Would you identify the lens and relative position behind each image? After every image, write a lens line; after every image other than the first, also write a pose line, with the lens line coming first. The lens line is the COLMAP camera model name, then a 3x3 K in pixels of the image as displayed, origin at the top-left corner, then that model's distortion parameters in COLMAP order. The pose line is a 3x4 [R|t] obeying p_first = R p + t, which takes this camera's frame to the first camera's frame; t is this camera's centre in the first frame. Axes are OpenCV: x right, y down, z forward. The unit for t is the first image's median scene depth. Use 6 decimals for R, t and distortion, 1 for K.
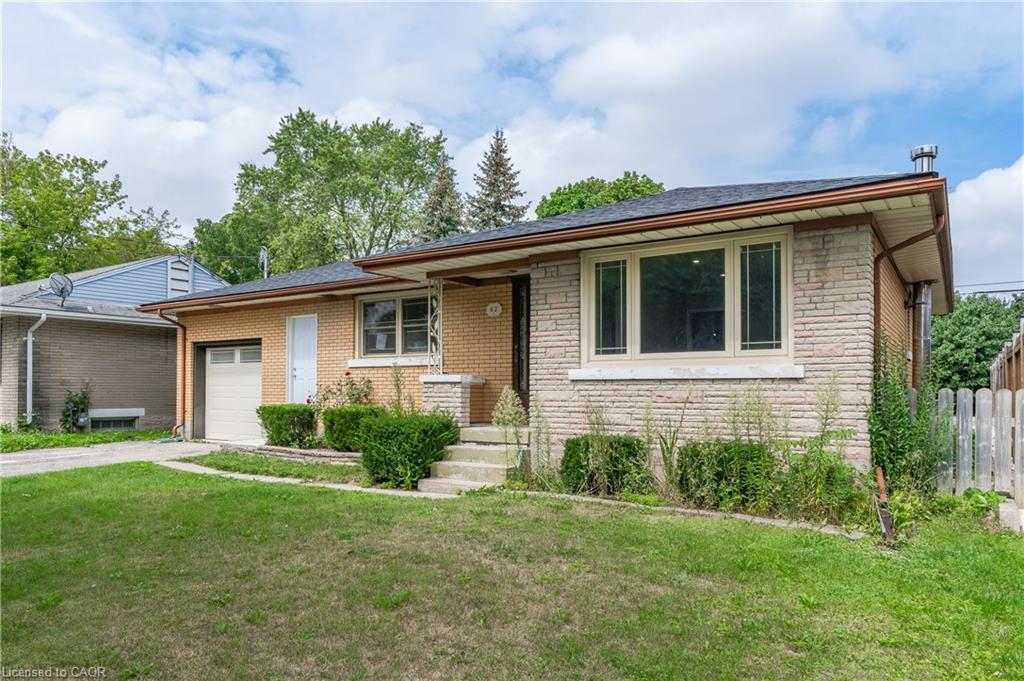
lens RADIAL K [[673.7, 0, 514.9], [0, 673.7, 385.4], [0, 0, 1]] dist [-0.004079, -0.000001]
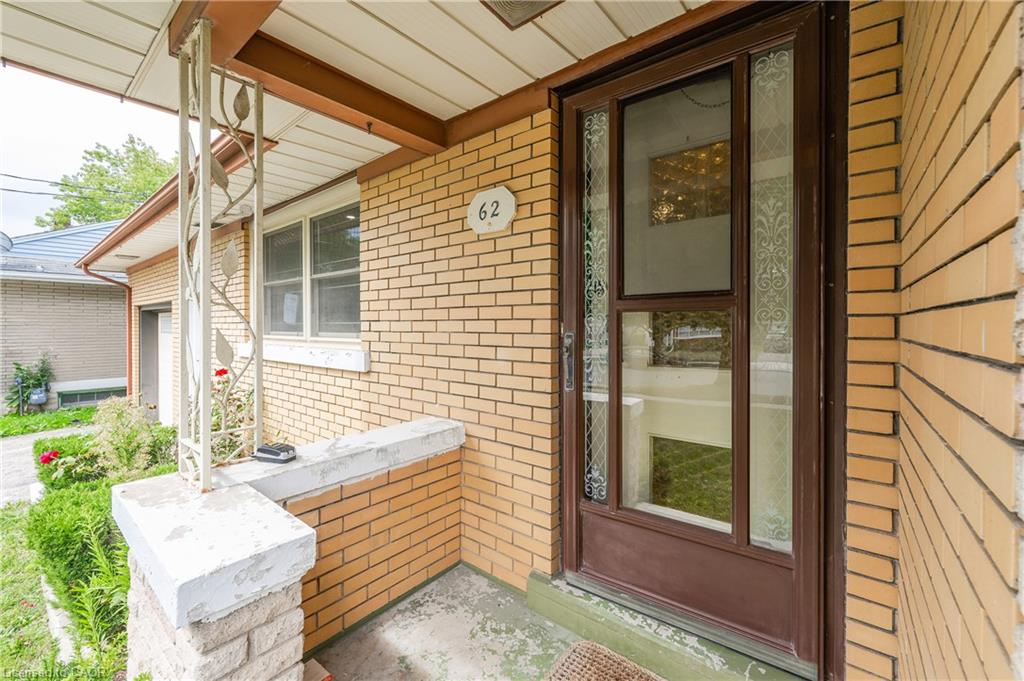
lens RADIAL K [[407.7, 0, 504.0], [0, 407.7, 331.7], [0, 0, 1]] dist [-0.001559, -0.000368]
pose [[0.995755, 0.000337, -0.092042, -0.007434], [0.001448, 0.999812, 0.019332, -0.058419], [0.092031, -0.019383, 0.995567, 0.774882]]
